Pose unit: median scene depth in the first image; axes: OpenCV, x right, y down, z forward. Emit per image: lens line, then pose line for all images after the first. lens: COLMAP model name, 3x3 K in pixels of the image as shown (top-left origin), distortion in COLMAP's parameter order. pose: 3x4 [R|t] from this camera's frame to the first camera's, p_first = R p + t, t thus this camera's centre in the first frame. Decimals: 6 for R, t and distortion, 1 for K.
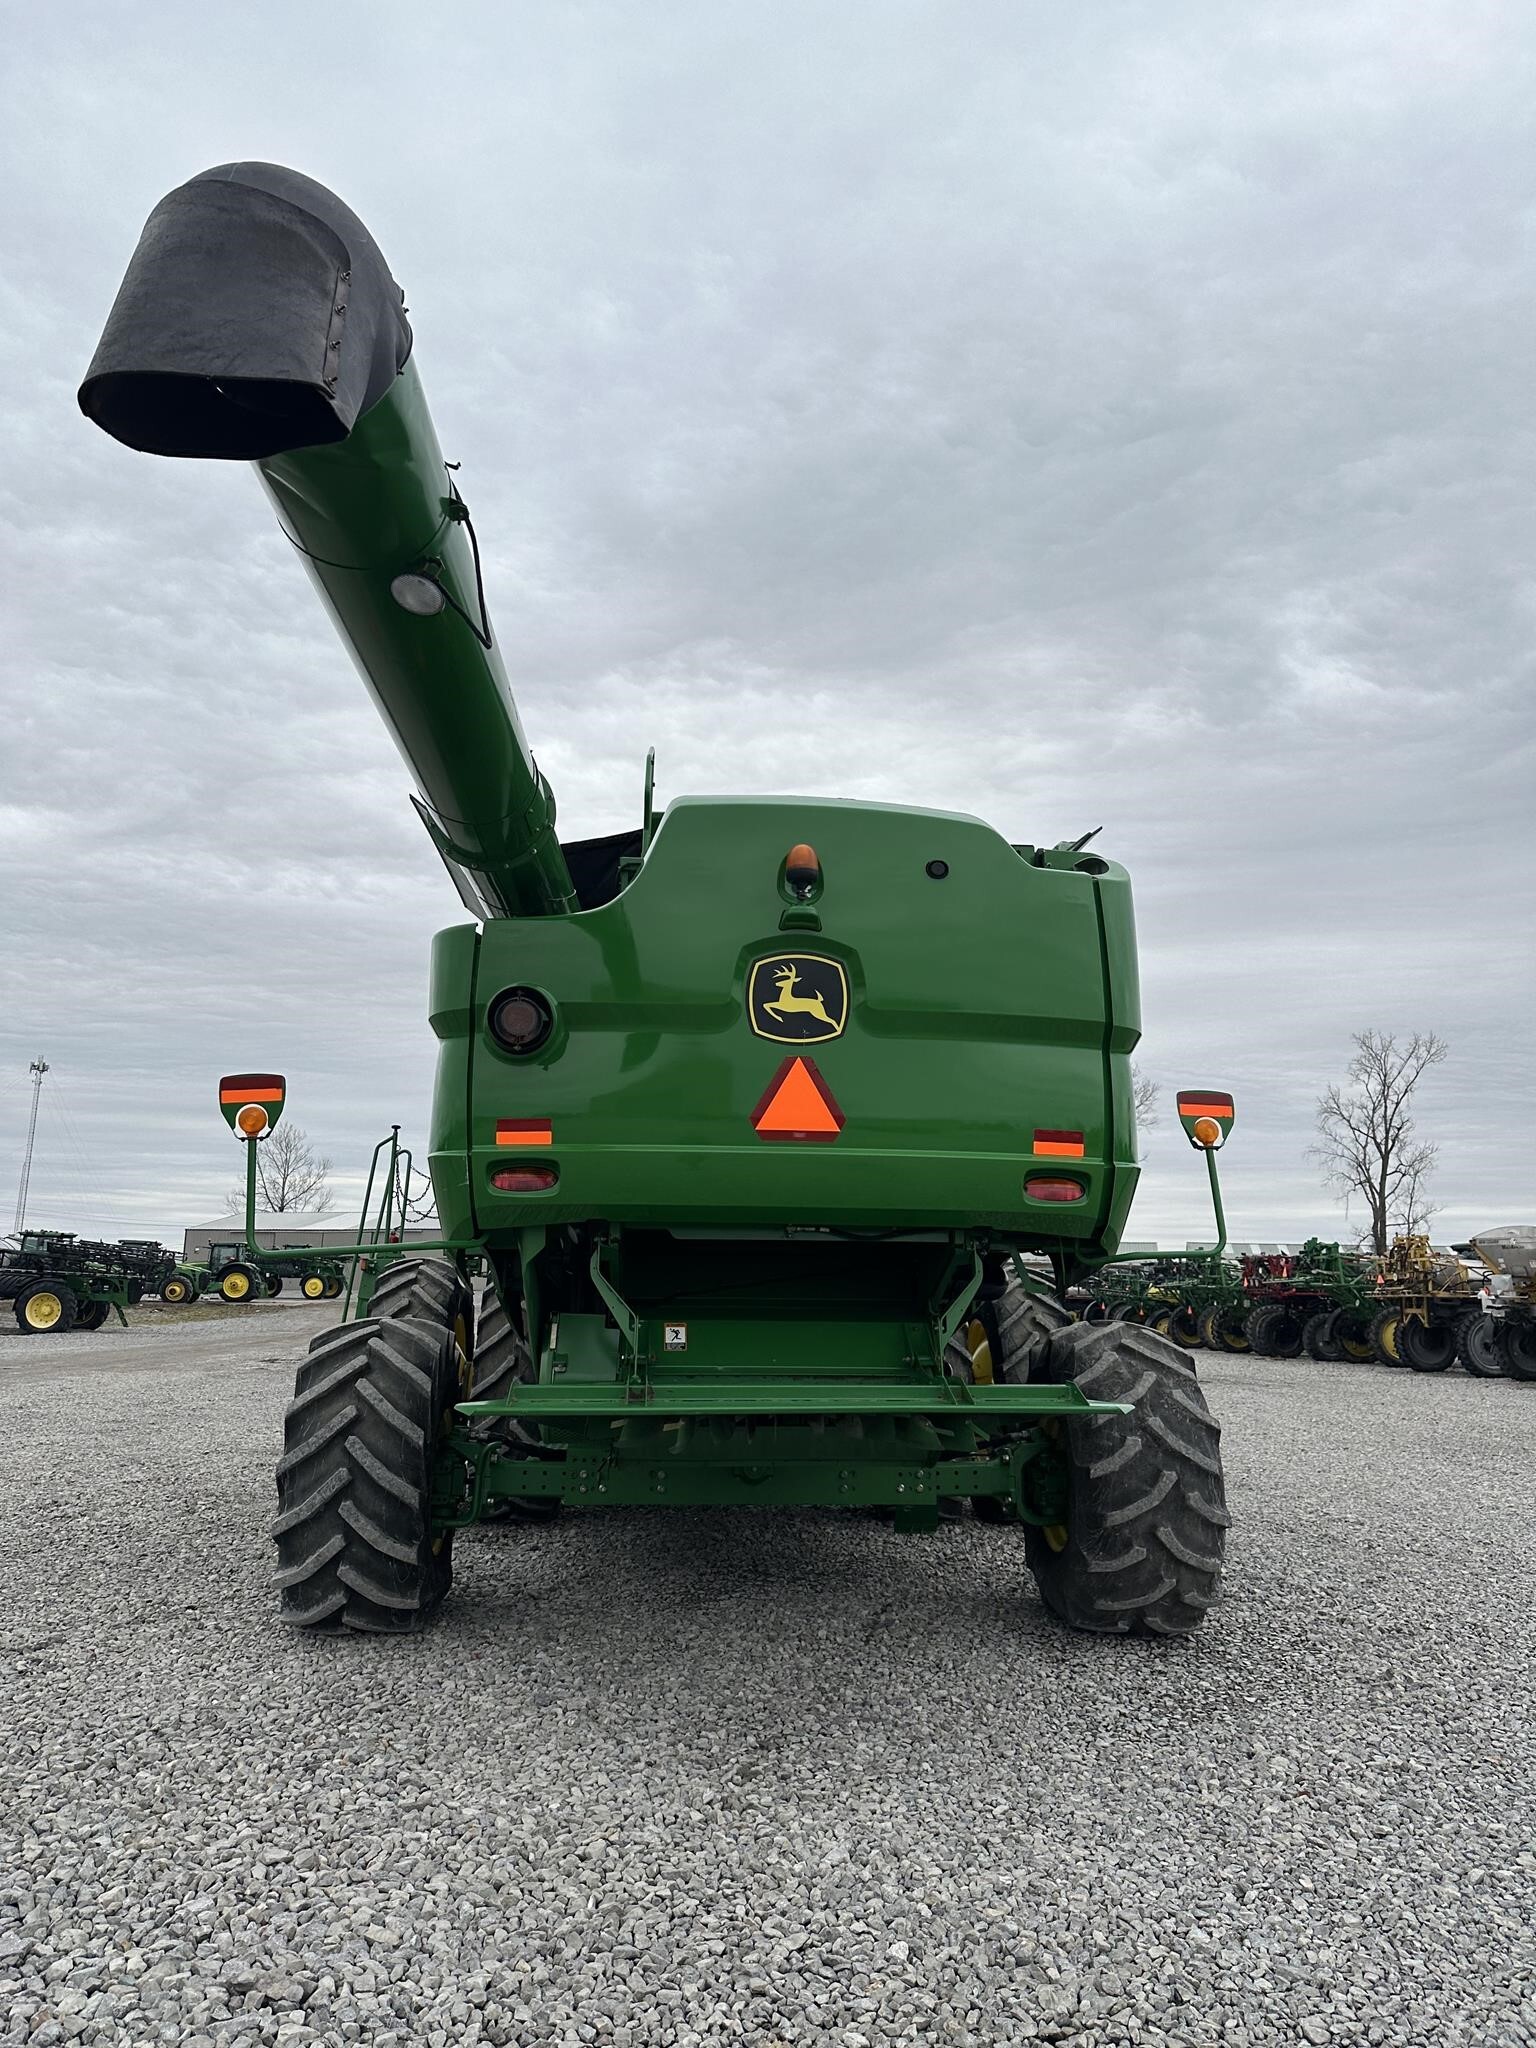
lens RADIAL K [[1440.2, 0, 770.0], [0, 1440.2, 991.6], [0, 0, 1]] dist [0.074503, -0.105101]
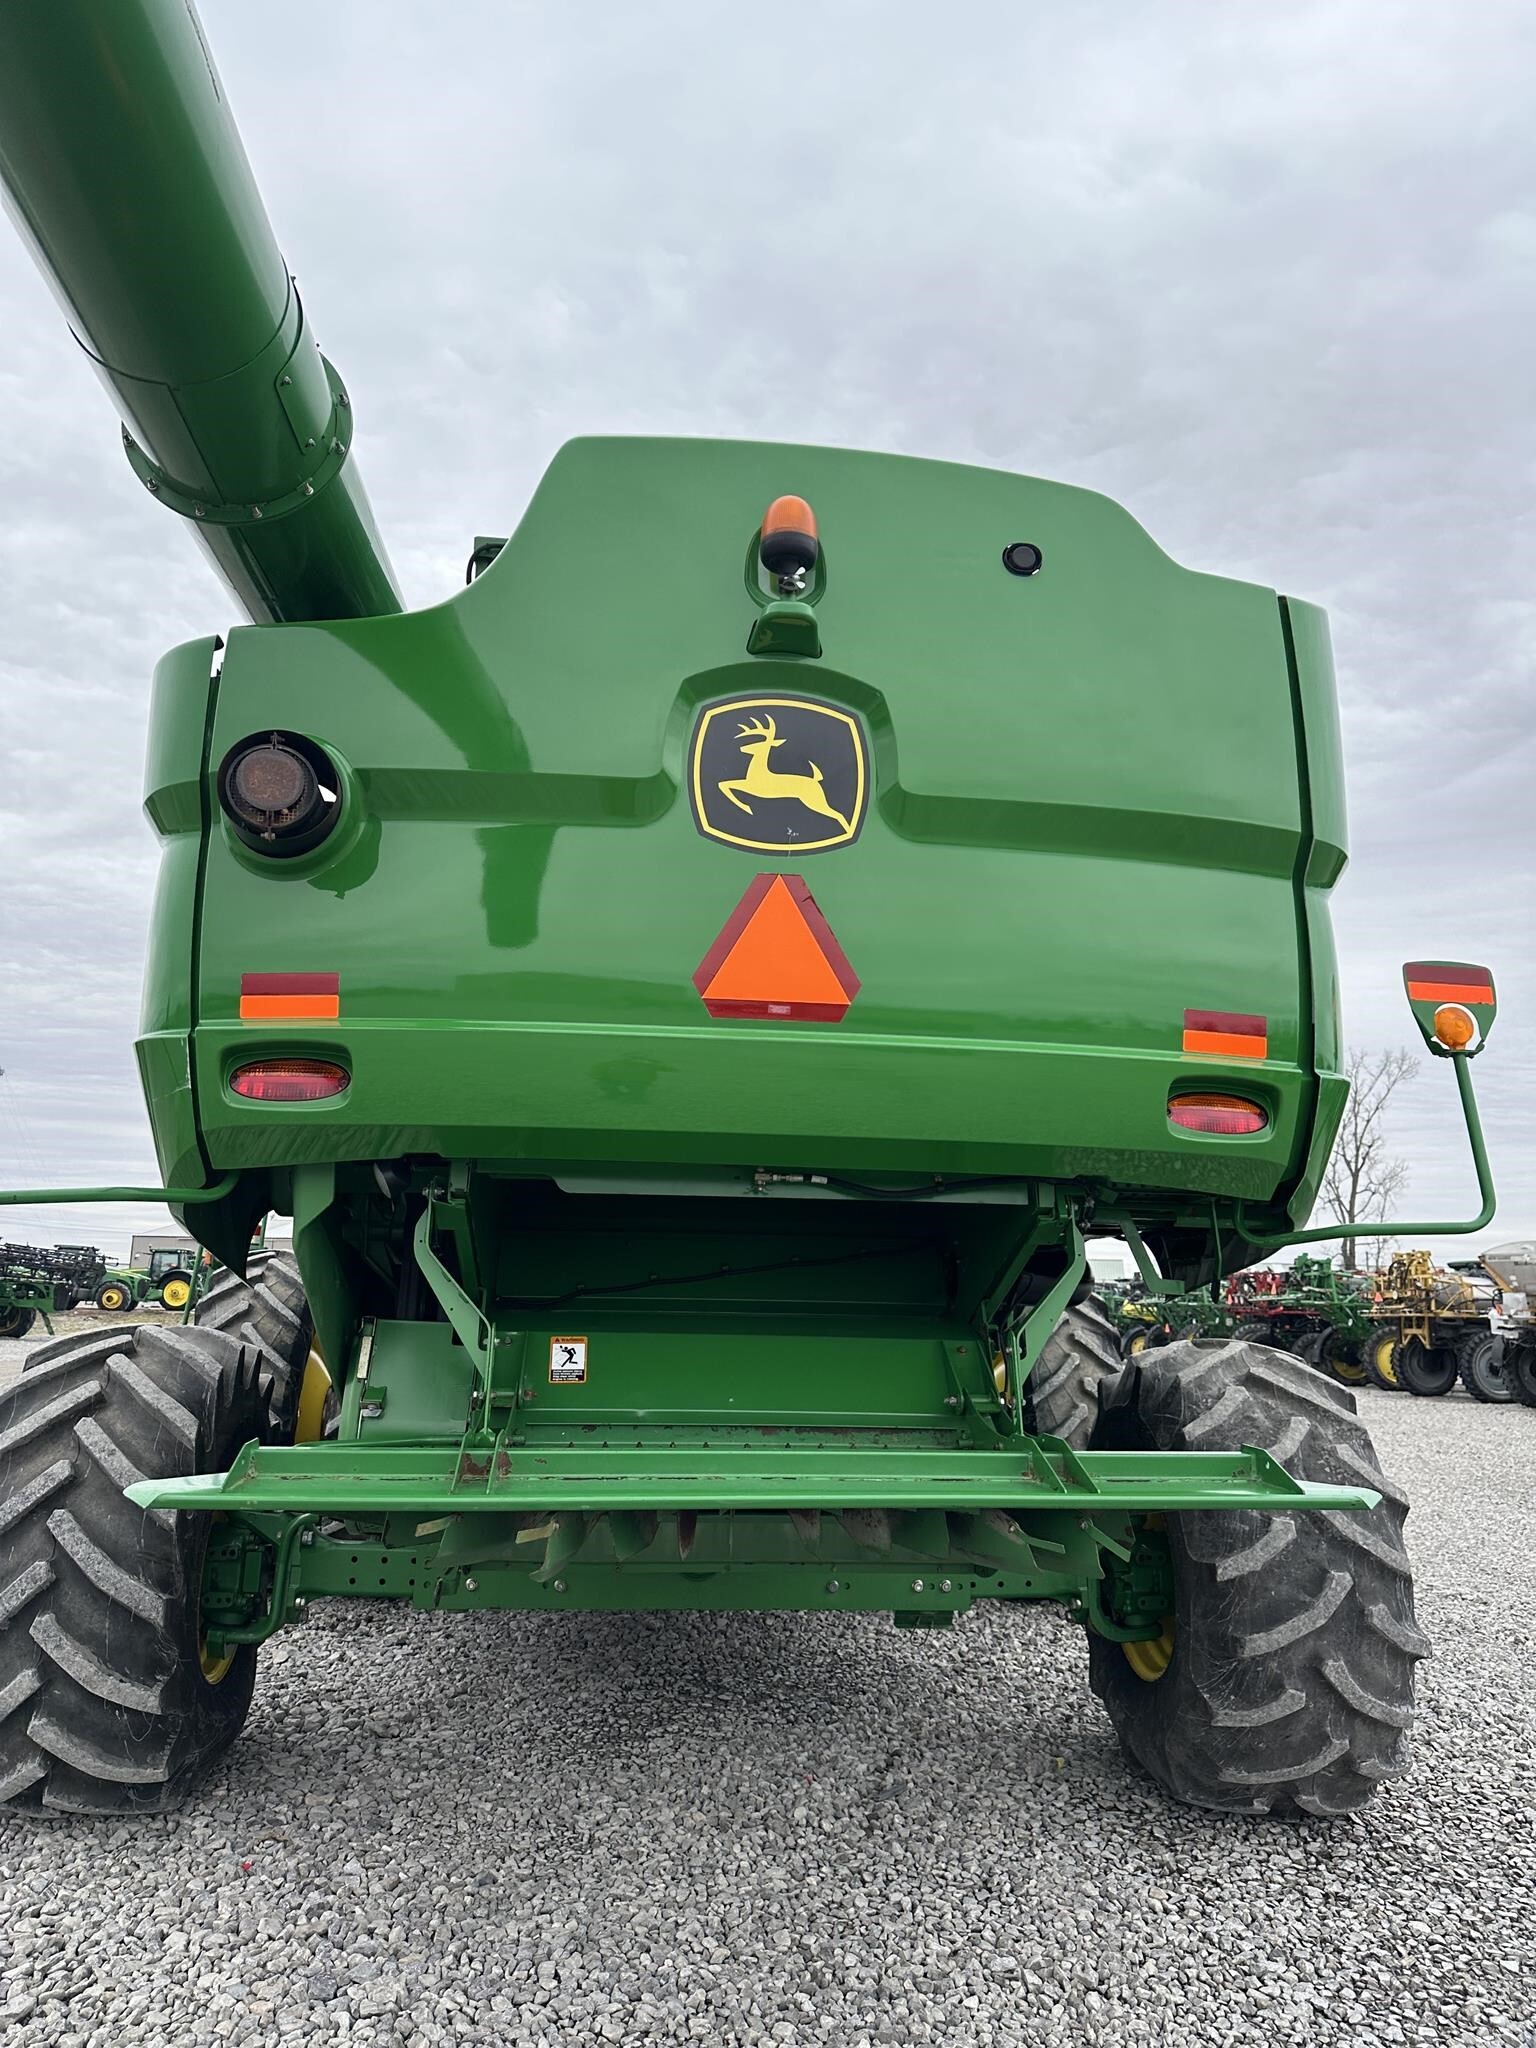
lens RADIAL K [[1423.6, 0, 735.5], [0, 1423.6, 1017.9], [0, 0, 1]] dist [0.042619, -0.040697]
pose [[0.999940, 0.010489, 0.003138, 0.001162], [-0.010503, 0.999935, 0.004480, 0.083098], [-0.003091, -0.004512, 0.999985, 0.362950]]
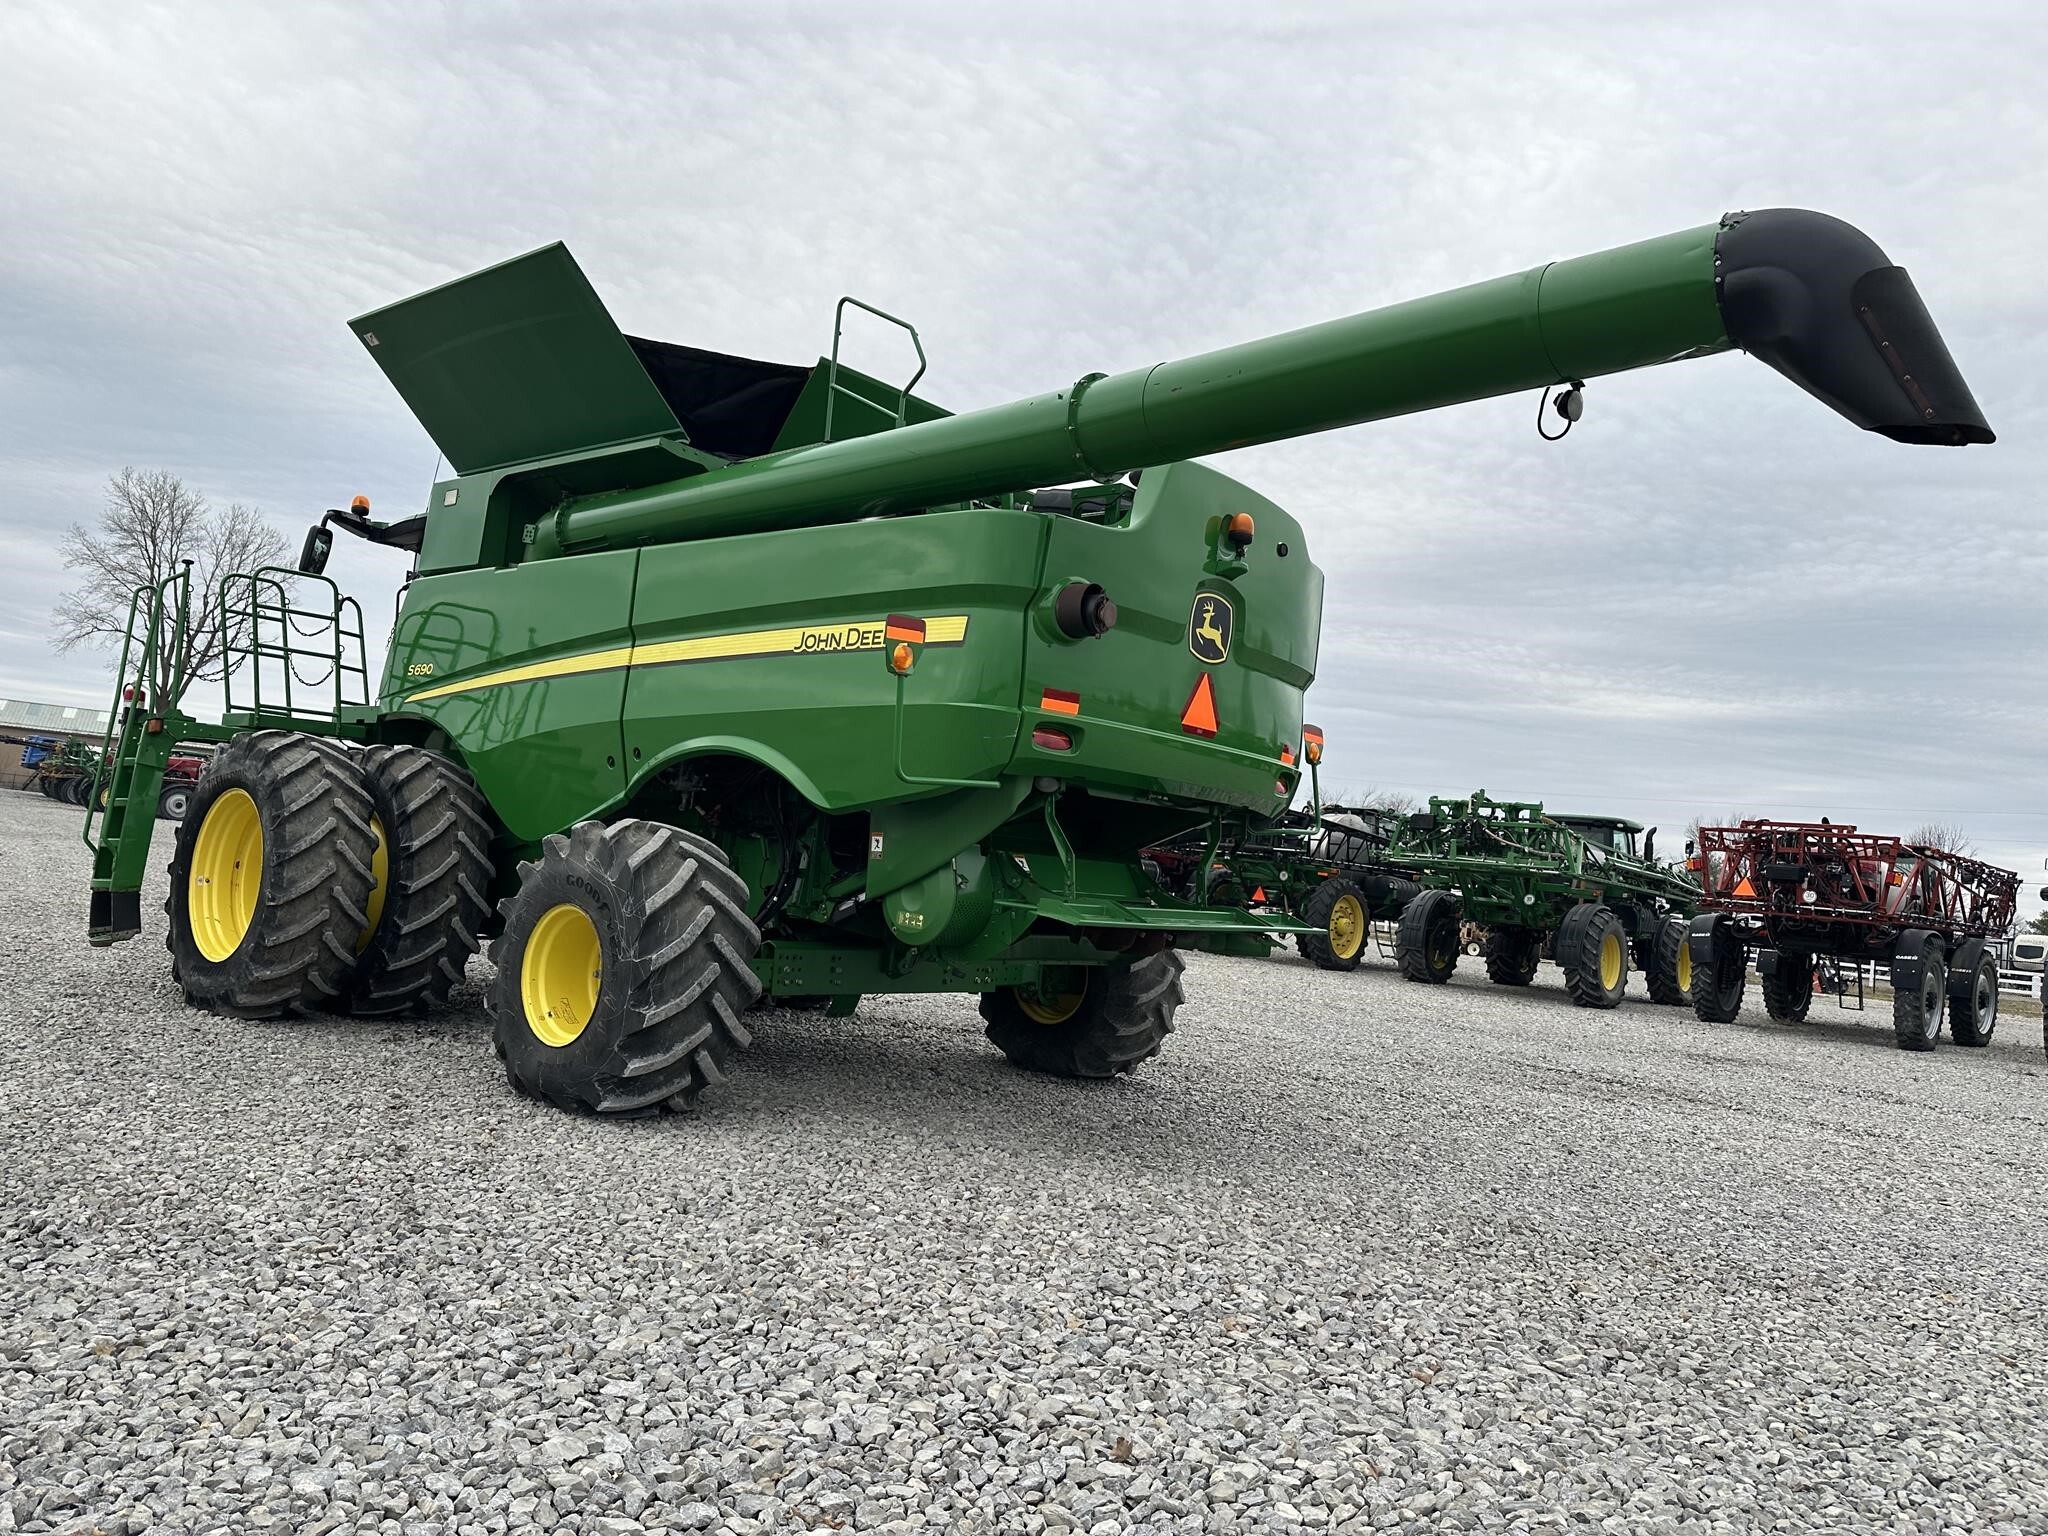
lens RADIAL K [[1440.2, 0, 1024.8], [0, 1440.2, 775.3], [0, 0, 1]] dist [0.074503, -0.105101]
pose [[0.711198, 0.095879, 0.696423, -0.843299], [-0.227899, 0.968599, 0.099383, 0.035714], [-0.665026, -0.229395, 0.710716, 0.123380]]
